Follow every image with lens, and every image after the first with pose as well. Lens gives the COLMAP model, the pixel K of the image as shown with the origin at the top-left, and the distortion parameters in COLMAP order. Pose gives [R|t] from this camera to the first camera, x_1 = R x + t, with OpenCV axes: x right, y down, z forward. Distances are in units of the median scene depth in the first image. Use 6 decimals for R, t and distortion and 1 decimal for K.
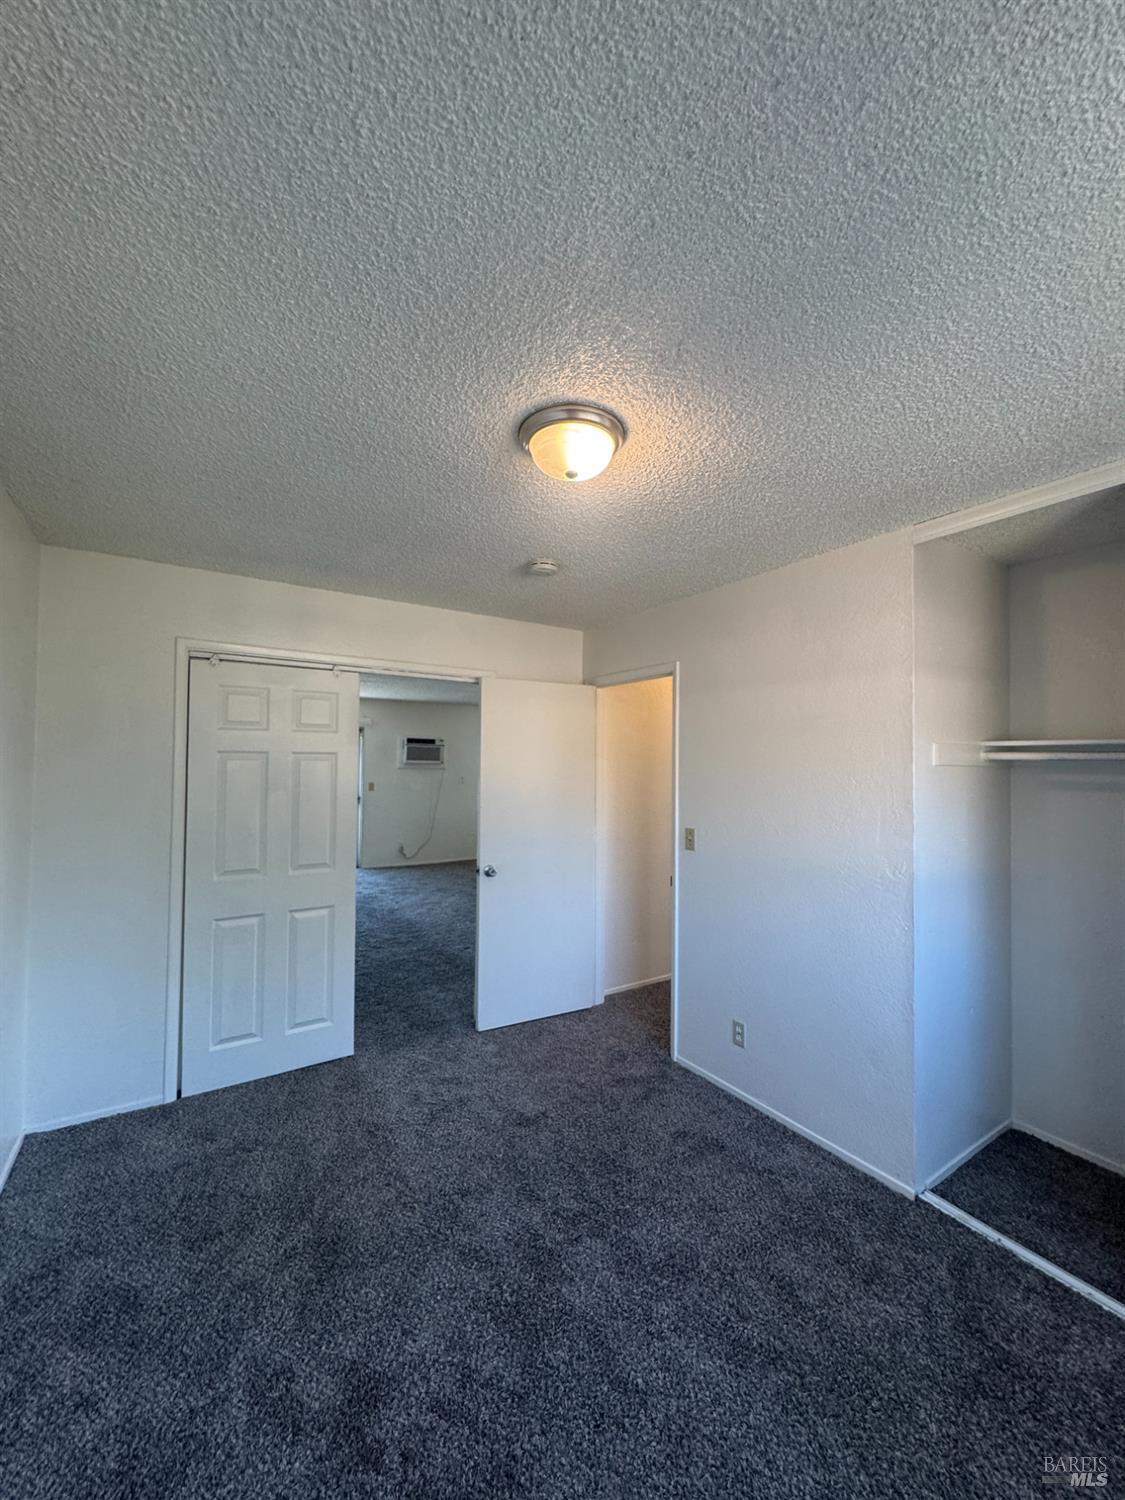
lens RADIAL K [[594.6, 0, 557.0], [0, 594.6, 749.2], [0, 0, 1]] dist [-0.003538, 0.000204]
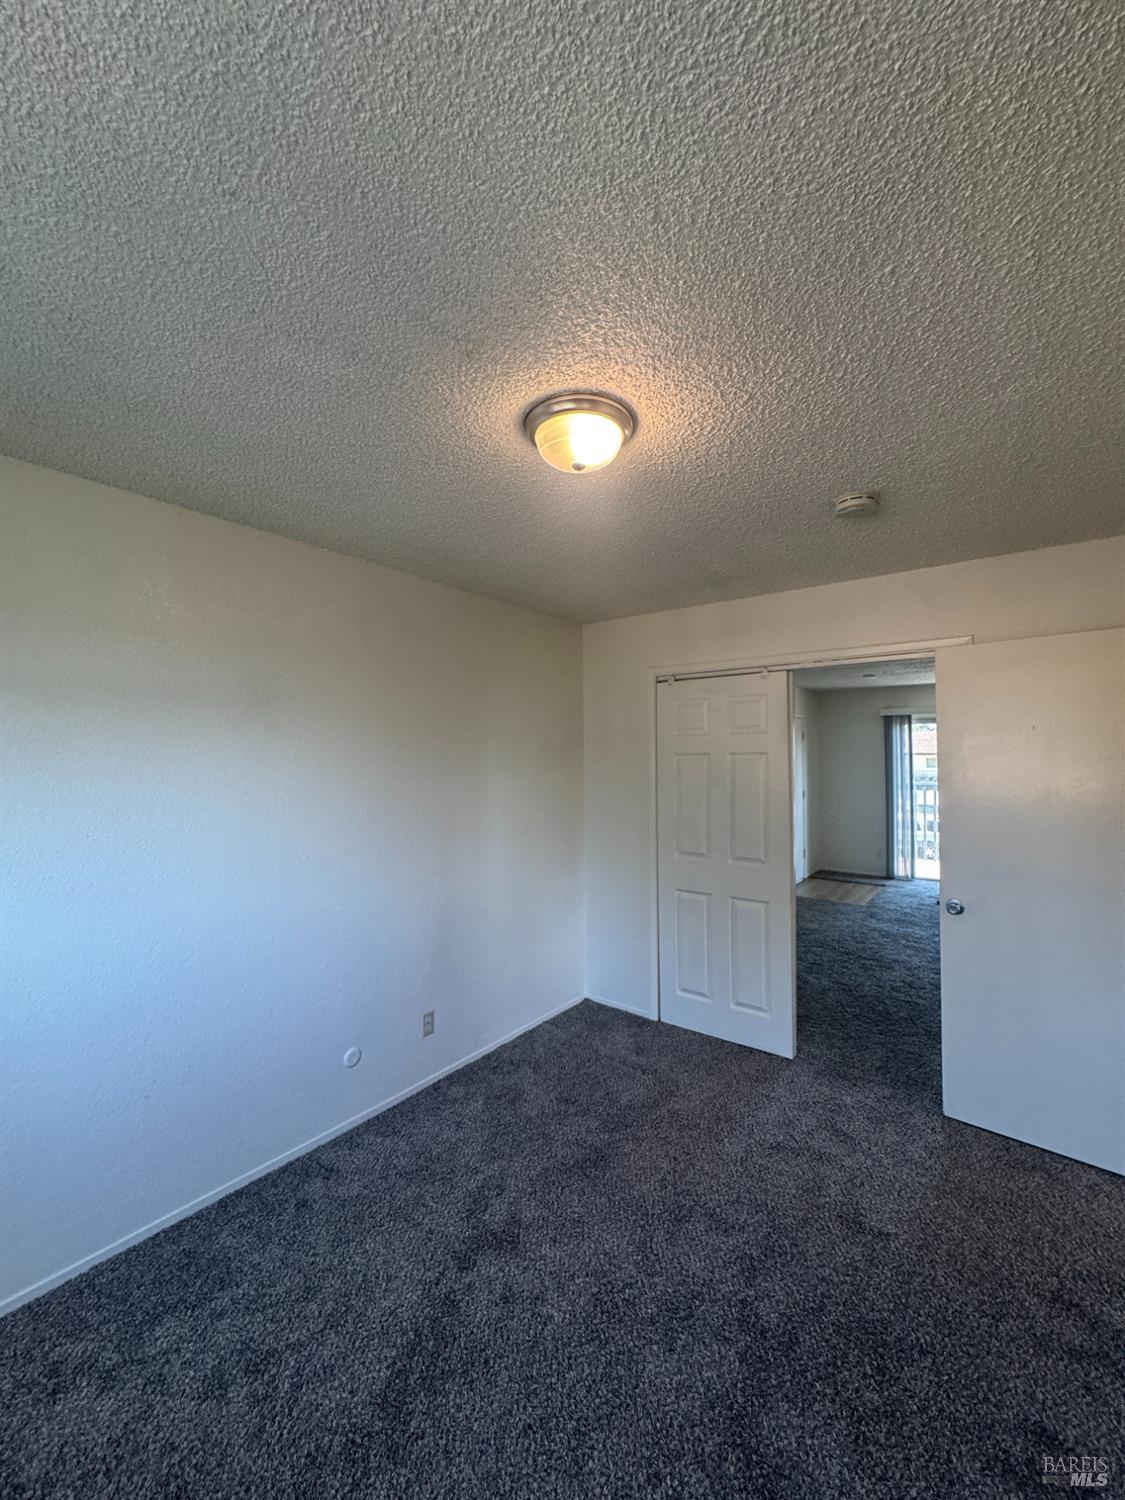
lens RADIAL K [[594.6, 0, 568.4], [0, 594.6, 749.3], [0, 0, 1]] dist [-0.003538, 0.000204]
pose [[0.340385, -0.026697, -0.939907, 0.516591], [0.029157, 0.999416, -0.017828, 0.009305], [0.939834, -0.021336, 0.340964, 0.362914]]
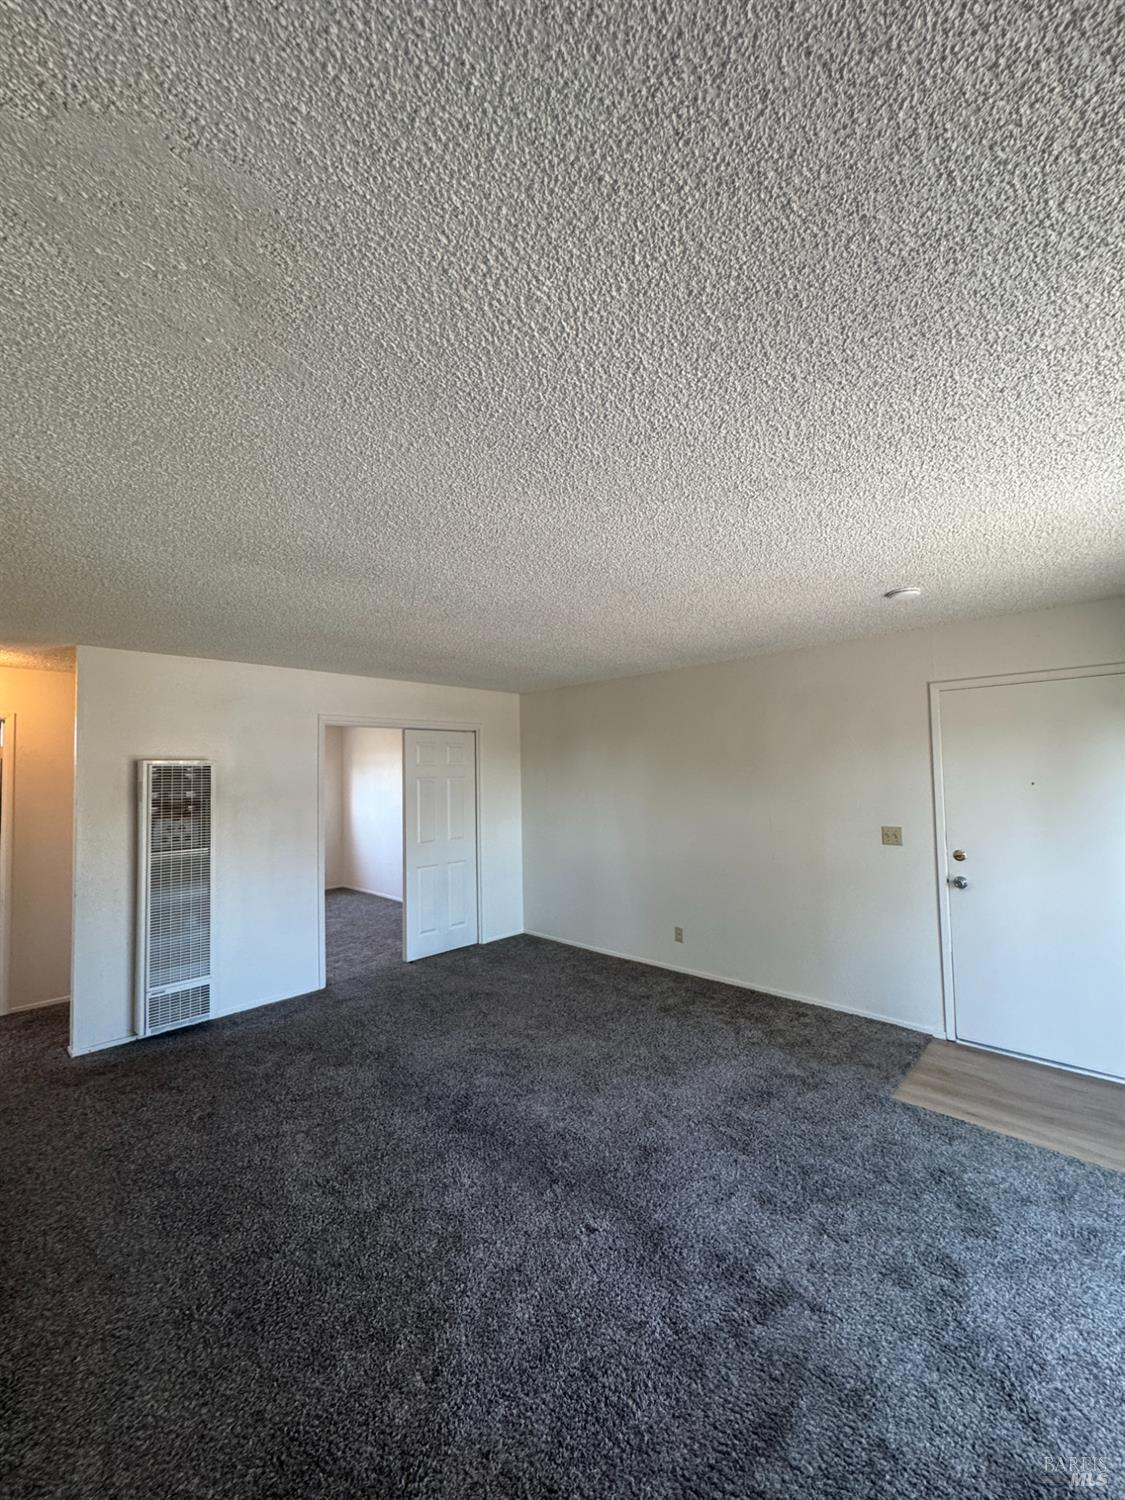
lens RADIAL K [[594.6, 0, 562.0], [0, 594.6, 750.0], [0, 0, 1]] dist [-0.003538, 0.000204]
pose [[-0.970570, -0.004145, -0.240782, -0.410936], [0.012689, 0.997583, -0.068320, 0.048042], [0.240483, -0.069365, -0.968172, 3.047288]]
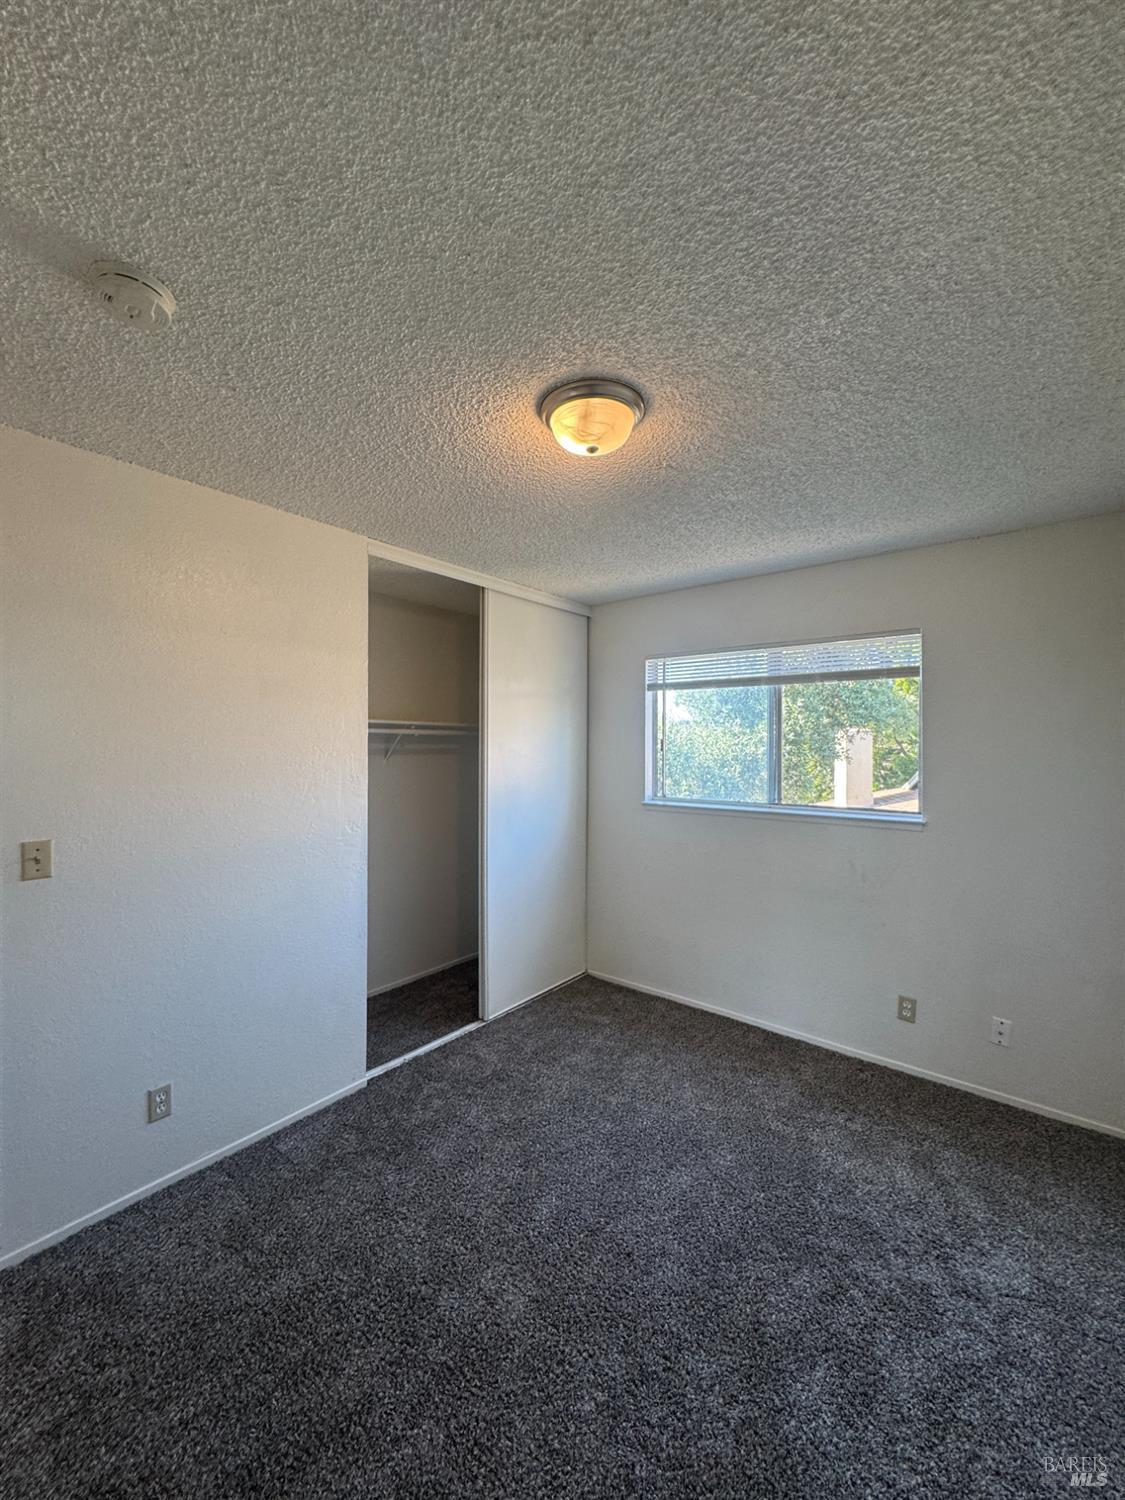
lens RADIAL K [[594.6, 0, 558.3], [0, 594.6, 749.7], [0, 0, 1]] dist [-0.003538, 0.000204]
pose [[-0.317499, -0.016359, 0.948117, -0.520835], [-0.036172, 0.999332, 0.005130, 0.026071], [-0.947568, -0.032667, -0.317879, 0.773666]]
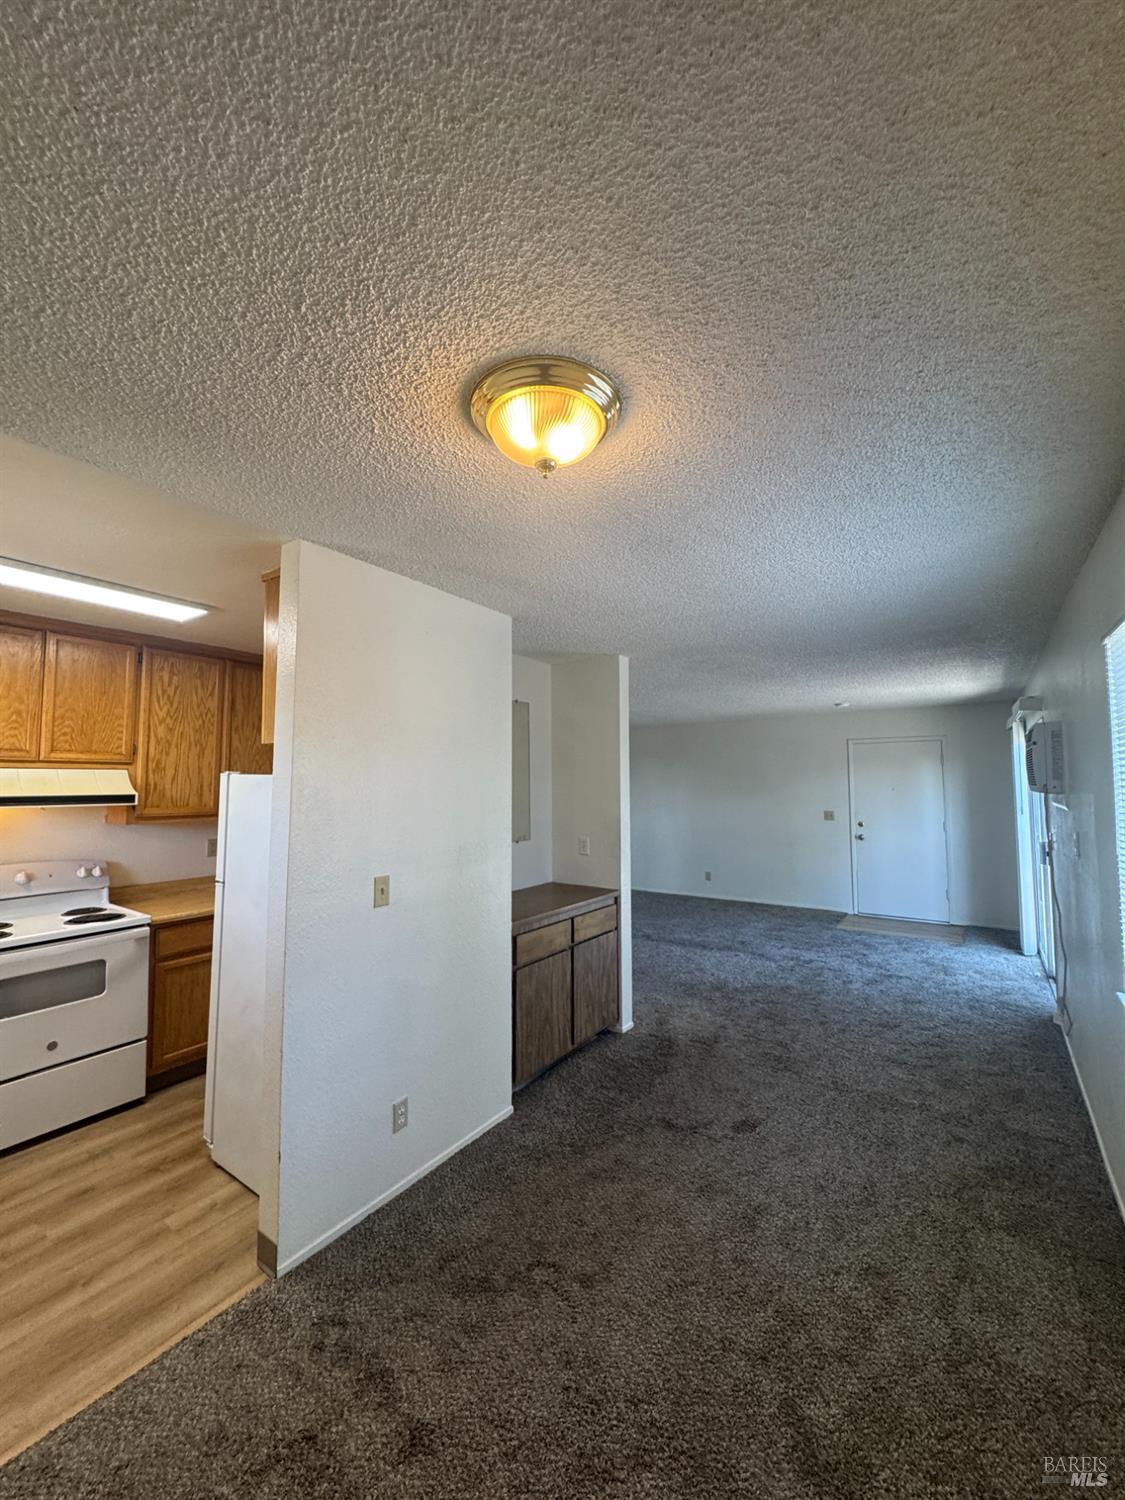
lens RADIAL K [[594.6, 0, 562.9], [0, 594.6, 749.4], [0, 0, 1]] dist [-0.003538, 0.000204]
pose [[-0.922959, -0.031426, -0.383612, 0.662867], [0.001910, 0.996275, -0.086211, 0.090008], [0.384893, -0.080302, -0.919461, 3.918680]]
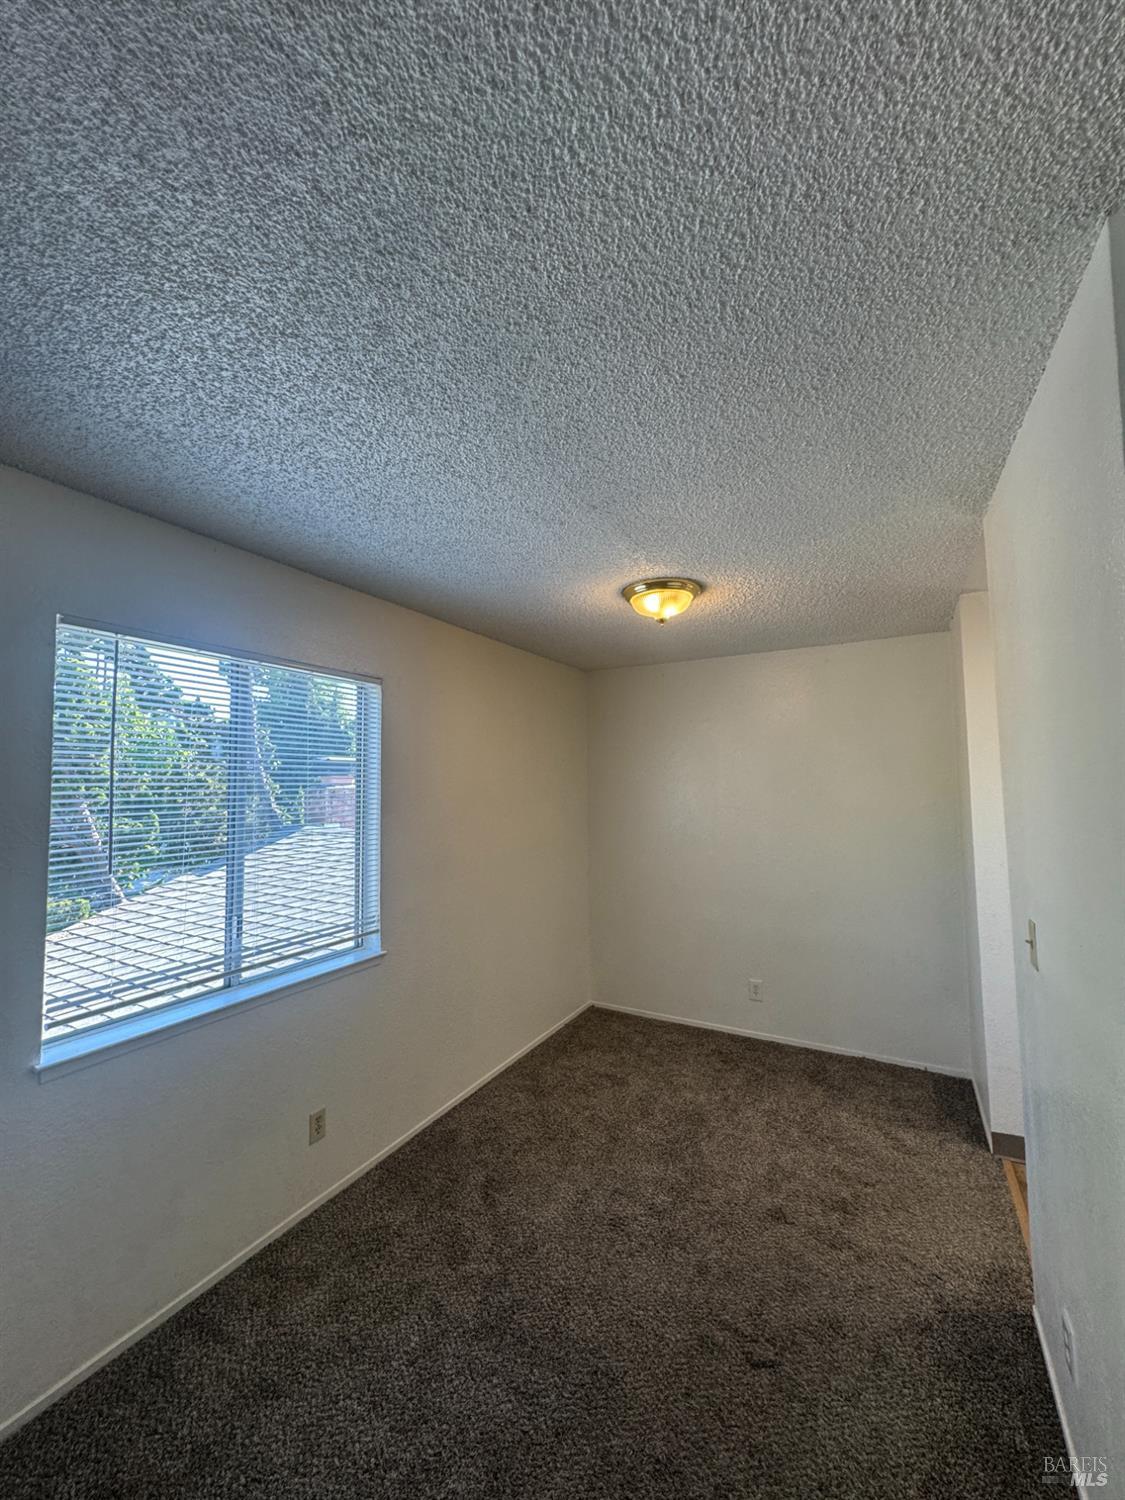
lens RADIAL K [[594.6, 0, 562.8], [0, 594.6, 749.3], [0, 0, 1]] dist [-0.003538, 0.000204]
pose [[0.879244, 0.002788, 0.476364, -0.055181], [0.010715, 0.999614, -0.025628, 0.044055], [-0.476251, 0.027638, 0.878875, 2.789677]]
